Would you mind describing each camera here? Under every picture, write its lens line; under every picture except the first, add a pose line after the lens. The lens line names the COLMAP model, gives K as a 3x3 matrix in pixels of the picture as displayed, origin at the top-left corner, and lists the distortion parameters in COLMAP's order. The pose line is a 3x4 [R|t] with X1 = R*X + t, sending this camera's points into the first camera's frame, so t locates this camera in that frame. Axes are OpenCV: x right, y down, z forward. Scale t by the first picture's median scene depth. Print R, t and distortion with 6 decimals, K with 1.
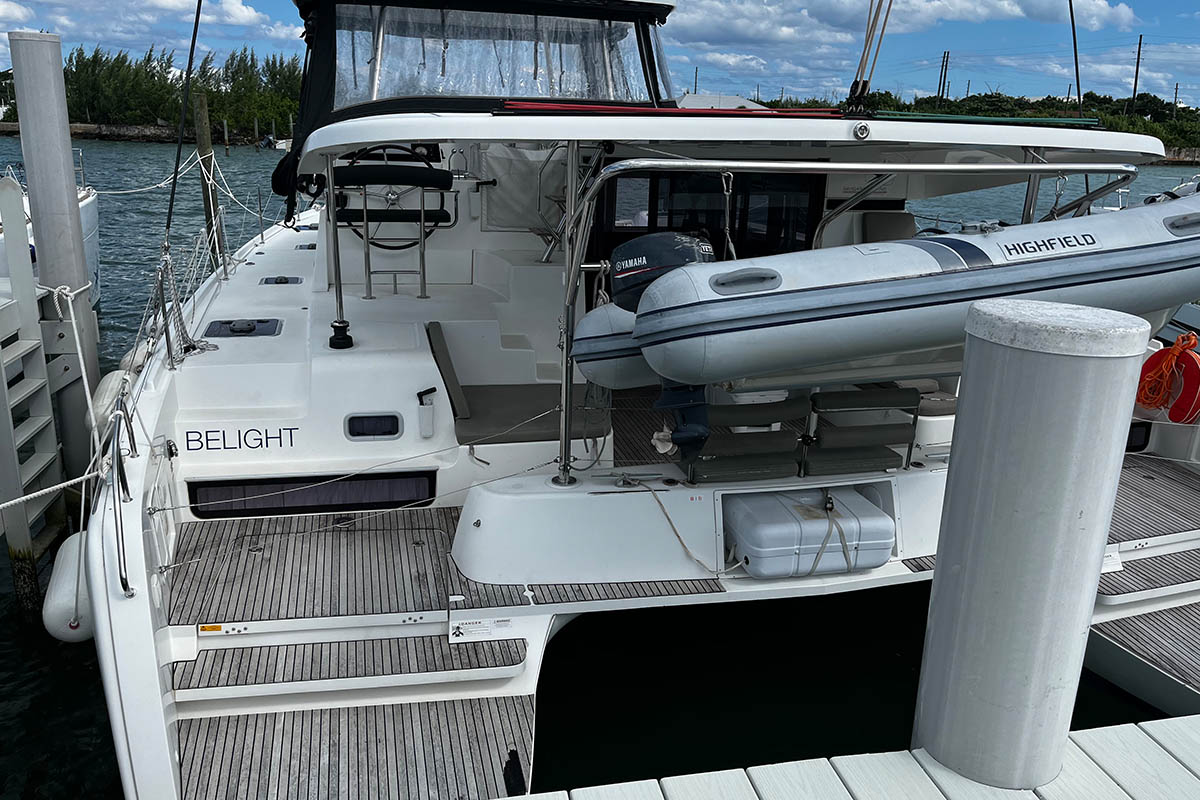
lens RADIAL K [[912.8, 0, 629.1], [0, 912.8, 399.3], [0, 0, 1]] dist [0.041114, 0.000289]
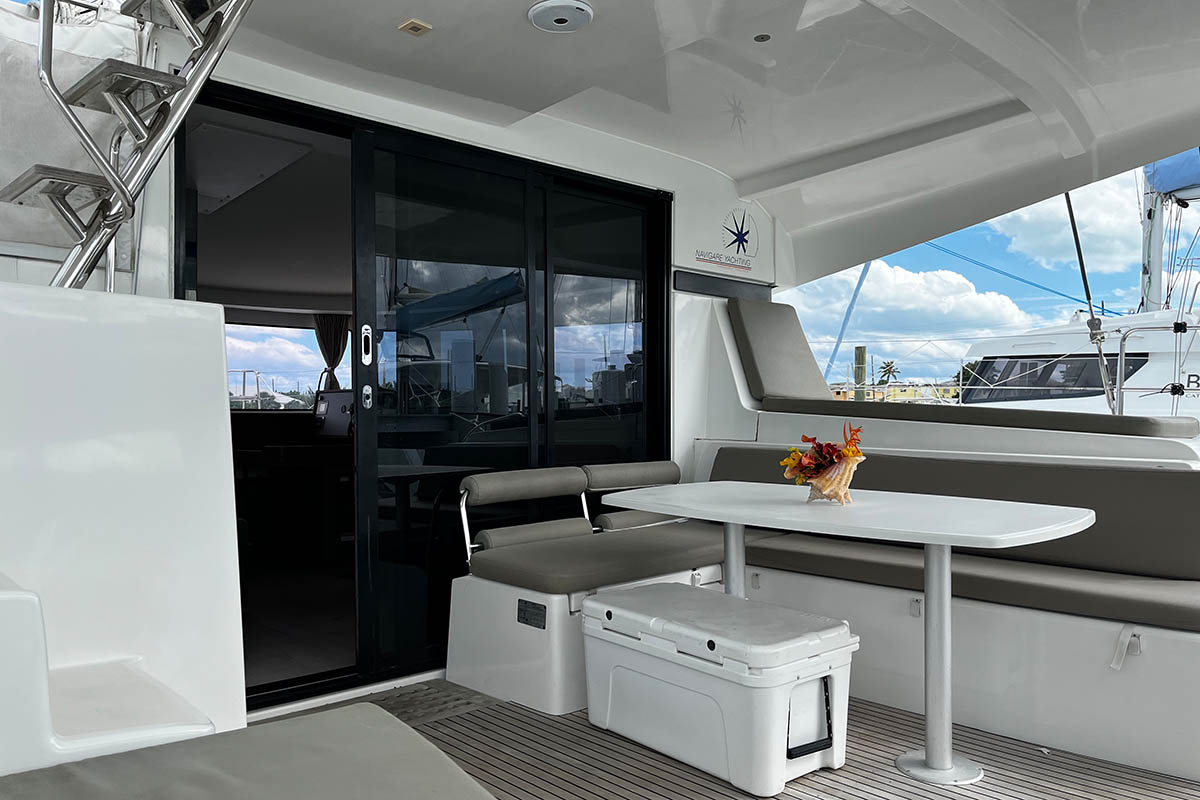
lens RADIAL K [[907.7, 0, 602.3], [0, 907.7, 413.3], [0, 0, 1]] dist [0.072561, -0.104708]
pose [[0.881238, -0.032621, 0.471547, -0.078358], [0.167908, 0.954154, -0.247784, -0.017900], [-0.441845, 0.297533, 0.846314, 0.672103]]
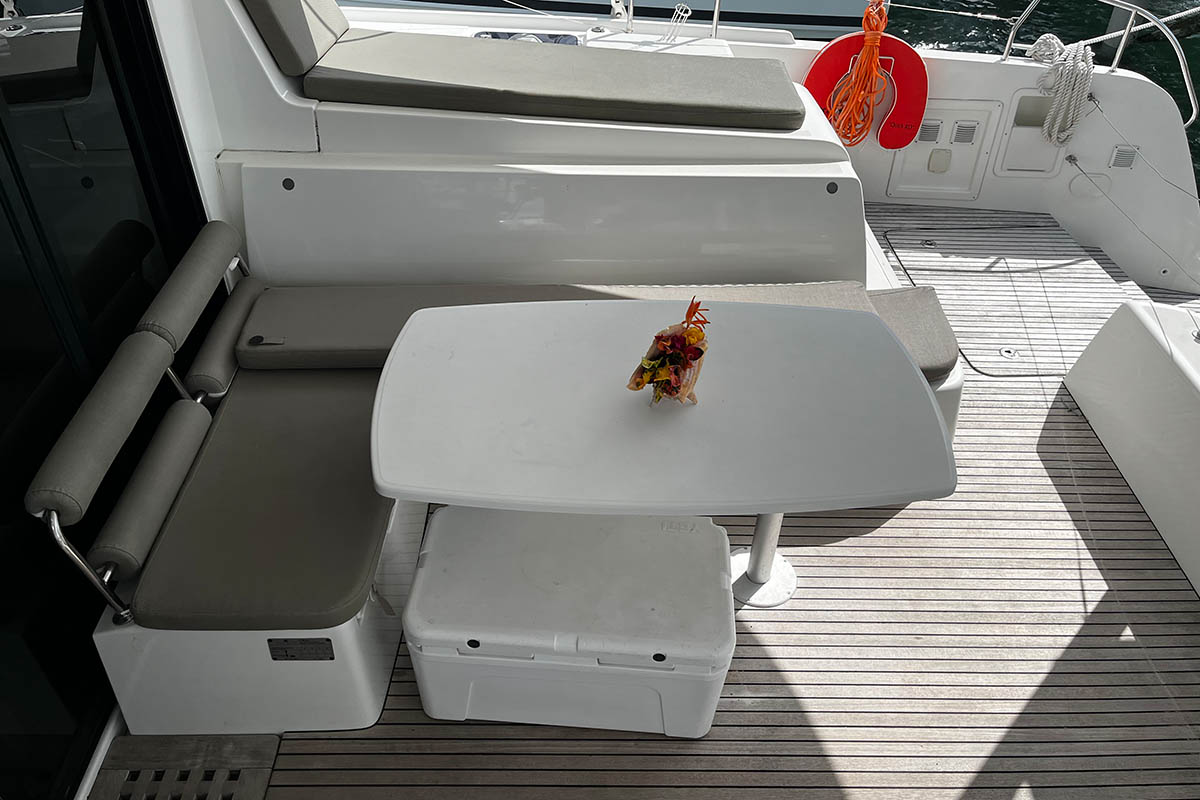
lens RADIAL K [[907.7, 0, 602.3], [0, 907.7, 413.3], [0, 0, 1]] dist [0.072561, -0.104708]
pose [[0.258489, -0.626126, 0.735628, -0.054850], [0.278162, 0.777499, 0.564022, -0.229204], [-0.925100, 0.058830, 0.375139, 0.862004]]
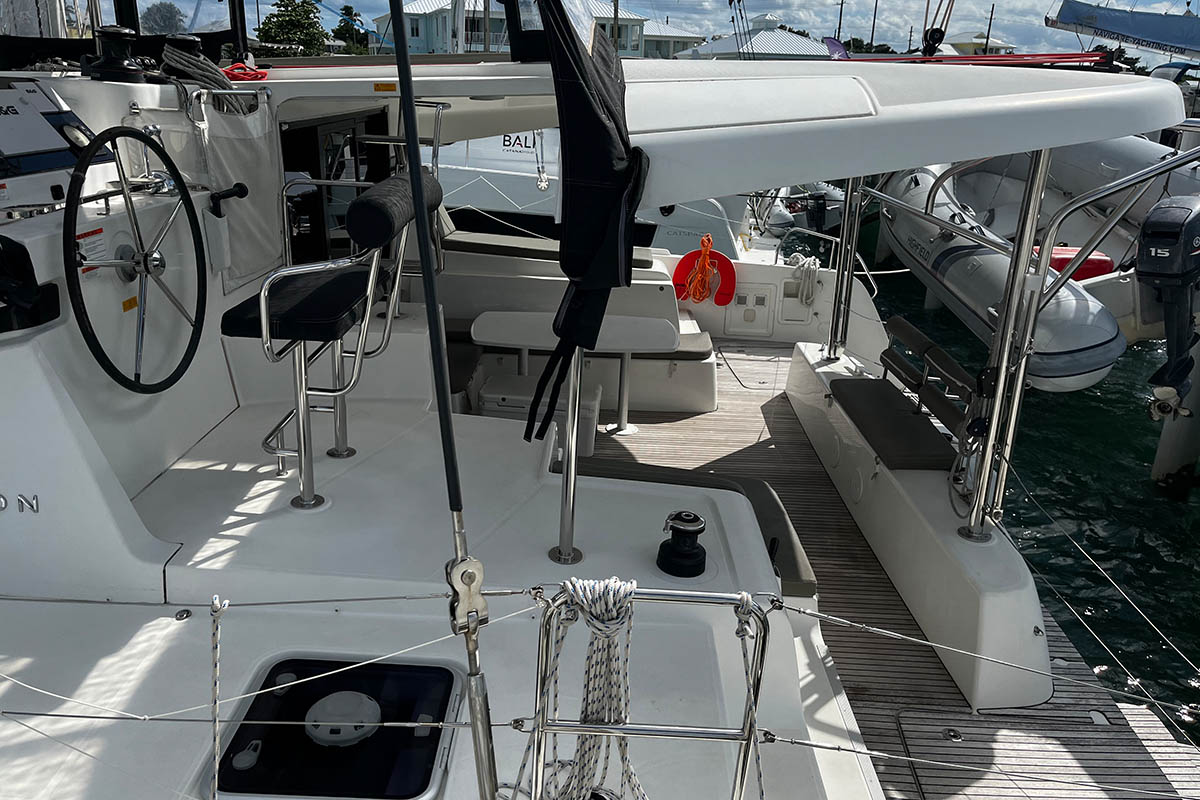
lens RADIAL K [[907.7, 0, 602.3], [0, 907.7, 413.3], [0, 0, 1]] dist [0.072561, -0.104708]
pose [[0.273609, -0.354692, 0.894054, -0.567742], [0.257567, 0.922594, 0.287191, -0.217290], [-0.926713, 0.151701, 0.343787, 0.668870]]
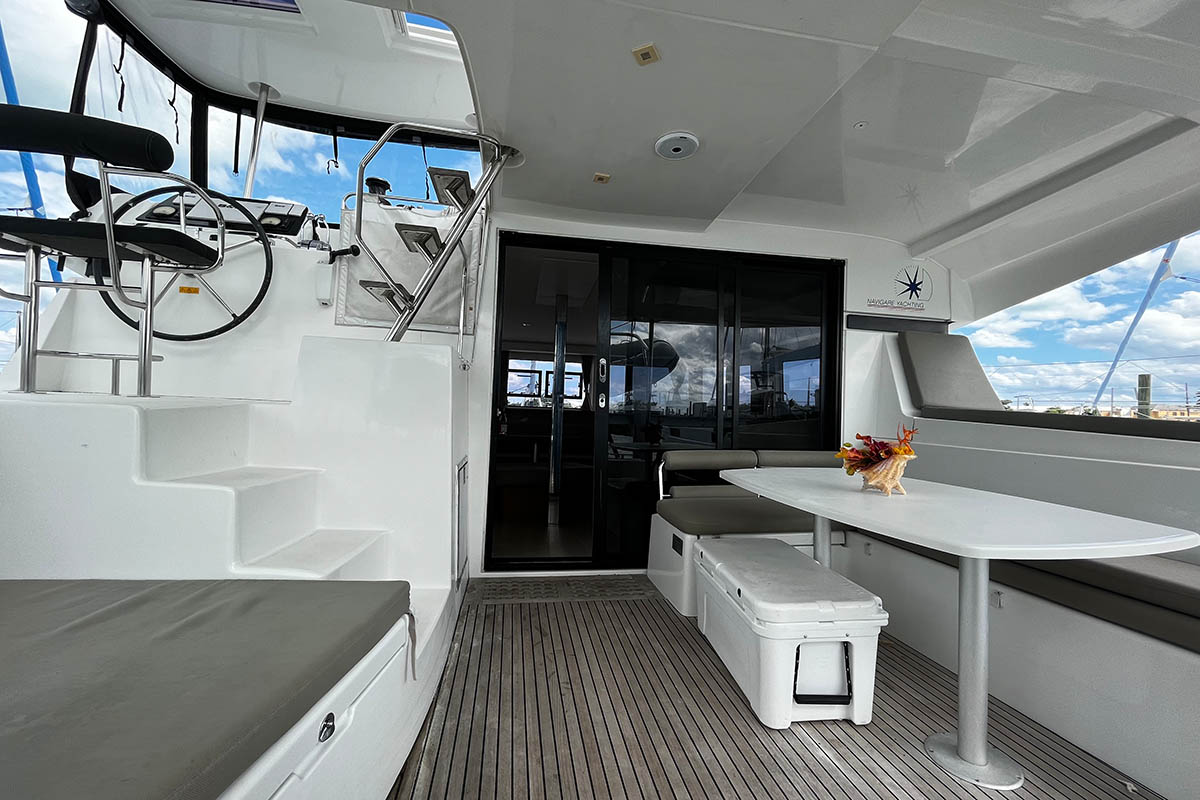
lens RADIAL K [[492.4, 0, 600.0], [0, 492.4, 400.0], [0, 0, 1]] dist [-0.002719, -0.000280]
pose [[0.995181, -0.006459, -0.097839, 0.064431], [-0.025683, 0.945820, -0.323675, -0.021999], [0.094628, 0.324628, 0.941096, 0.708364]]
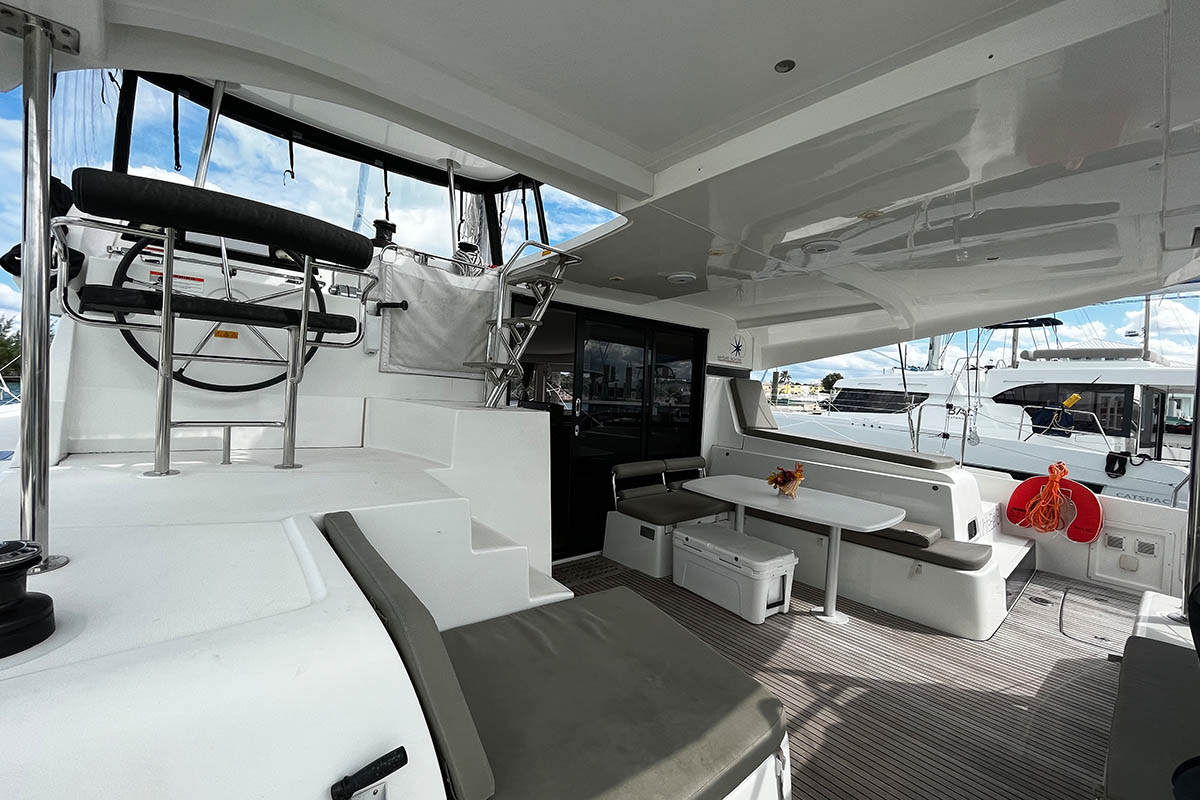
lens RADIAL K [[486.6, 0, 606.4], [0, 486.6, 403.7], [0, 0, 1]] dist [-0.001257, -0.000297]
pose [[0.901960, 0.003815, 0.431802, -0.167424], [0.103659, 0.968809, -0.225086, -0.058472], [-0.419193, 0.247779, 0.873432, 0.612775]]
